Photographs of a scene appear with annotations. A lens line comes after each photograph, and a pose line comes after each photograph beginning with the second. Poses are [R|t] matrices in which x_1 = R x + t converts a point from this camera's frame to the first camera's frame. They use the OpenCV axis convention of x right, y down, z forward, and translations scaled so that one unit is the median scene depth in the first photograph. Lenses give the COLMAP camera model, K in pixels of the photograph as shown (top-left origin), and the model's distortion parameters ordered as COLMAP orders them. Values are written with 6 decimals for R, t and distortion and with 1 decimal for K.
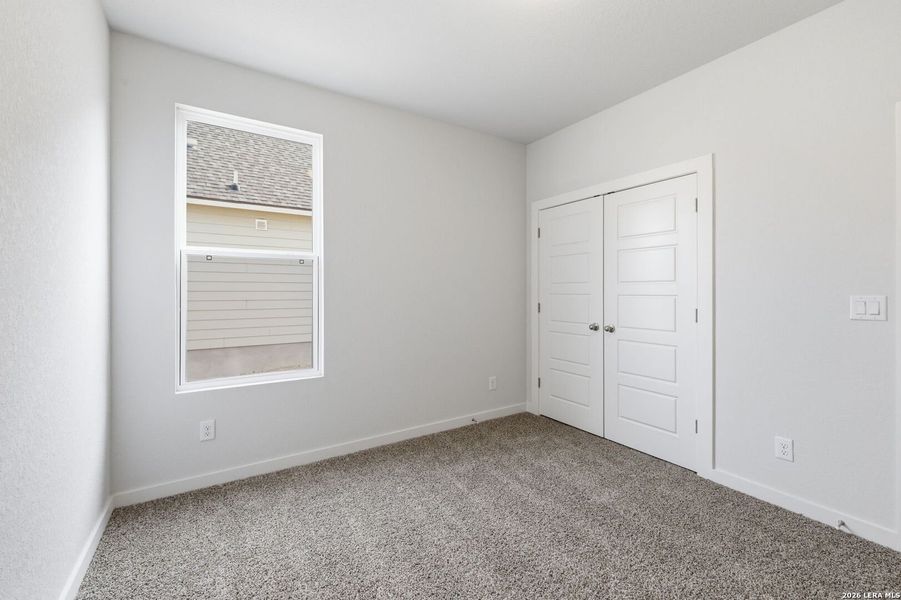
lens RADIAL K [[384.9, 0, 451.0], [0, 384.9, 291.5], [0, 0, 1]] dist [0.000695, -0.000061]
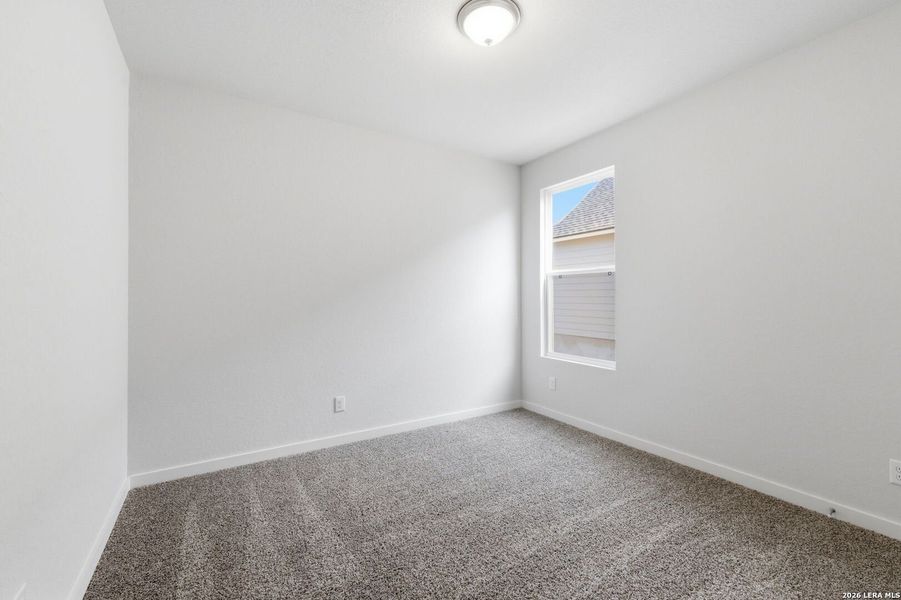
lens RADIAL K [[384.9, 0, 451.0], [0, 384.9, 291.5], [0, 0, 1]] dist [0.000695, -0.000061]
pose [[0.007689, -0.000045, -0.999970, 0.902448], [0.000795, 1.000000, -0.000039, -0.020899], [0.999970, -0.000795, 0.007689, 0.527081]]
